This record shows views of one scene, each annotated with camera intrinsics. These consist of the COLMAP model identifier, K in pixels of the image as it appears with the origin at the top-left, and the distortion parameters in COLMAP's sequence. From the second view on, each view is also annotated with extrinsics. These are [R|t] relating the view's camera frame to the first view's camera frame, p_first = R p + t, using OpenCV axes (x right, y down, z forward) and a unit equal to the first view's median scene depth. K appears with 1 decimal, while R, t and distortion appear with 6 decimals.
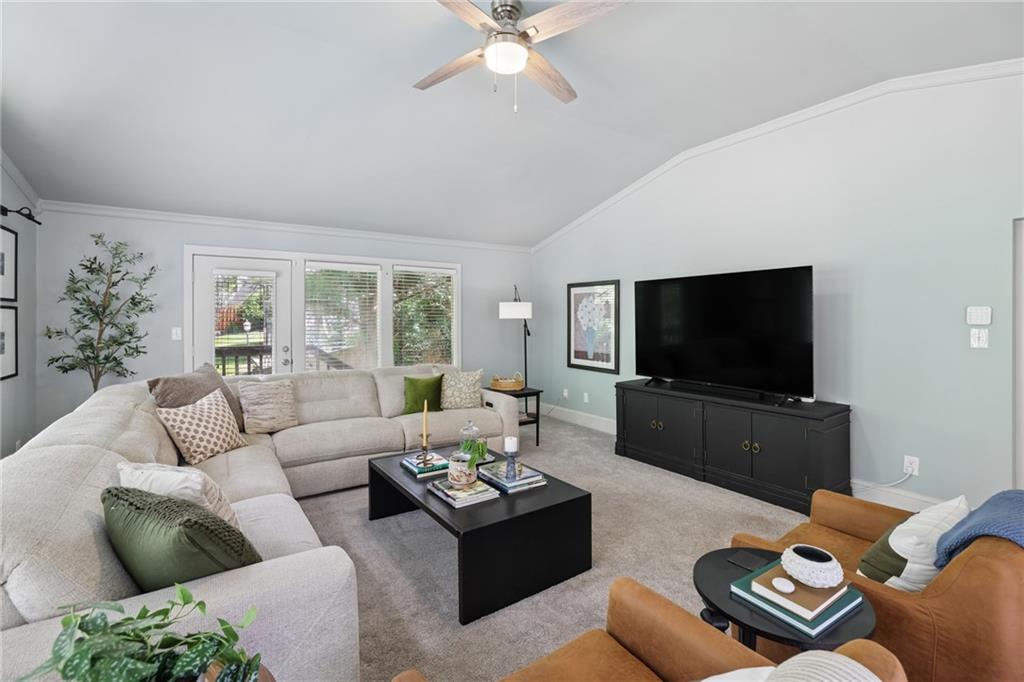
lens RADIAL K [[445.8, 0, 497.2], [0, 445.8, 315.0], [0, 0, 1]] dist [-0.033407, 0.003499]
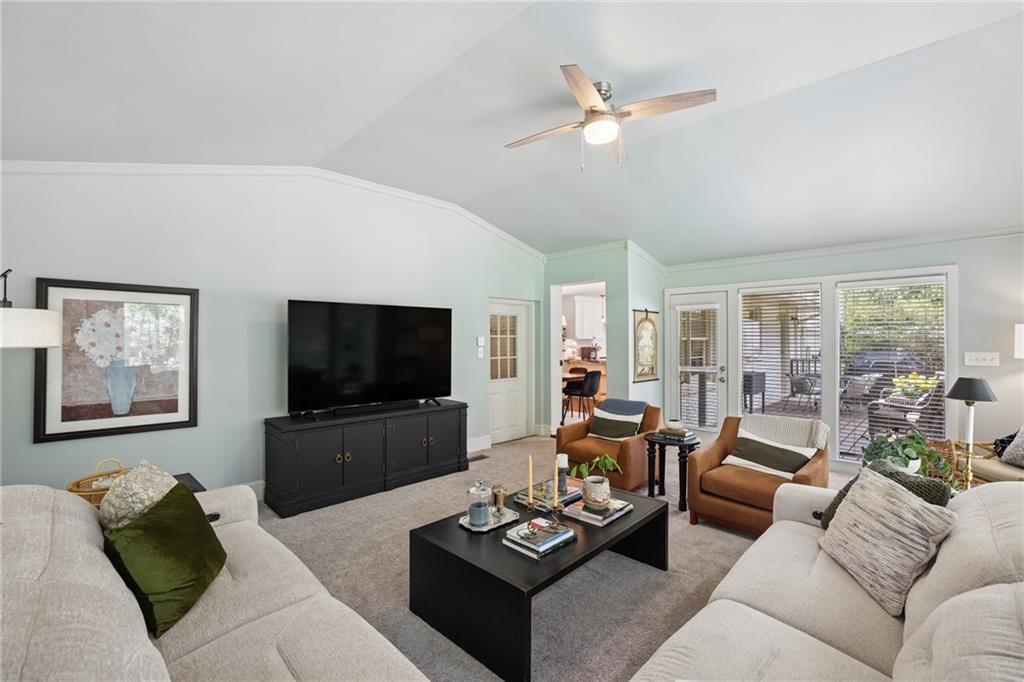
lens RADIAL K [[445.8, 0, 512.5], [0, 445.8, 343.9], [0, 0, 1]] dist [-0.033407, 0.003499]
pose [[-0.210101, 0.010832, 0.977620, -0.467081], [0.007263, 0.999928, -0.009518, 0.015009], [-0.977653, 0.005101, -0.210164, 0.622935]]
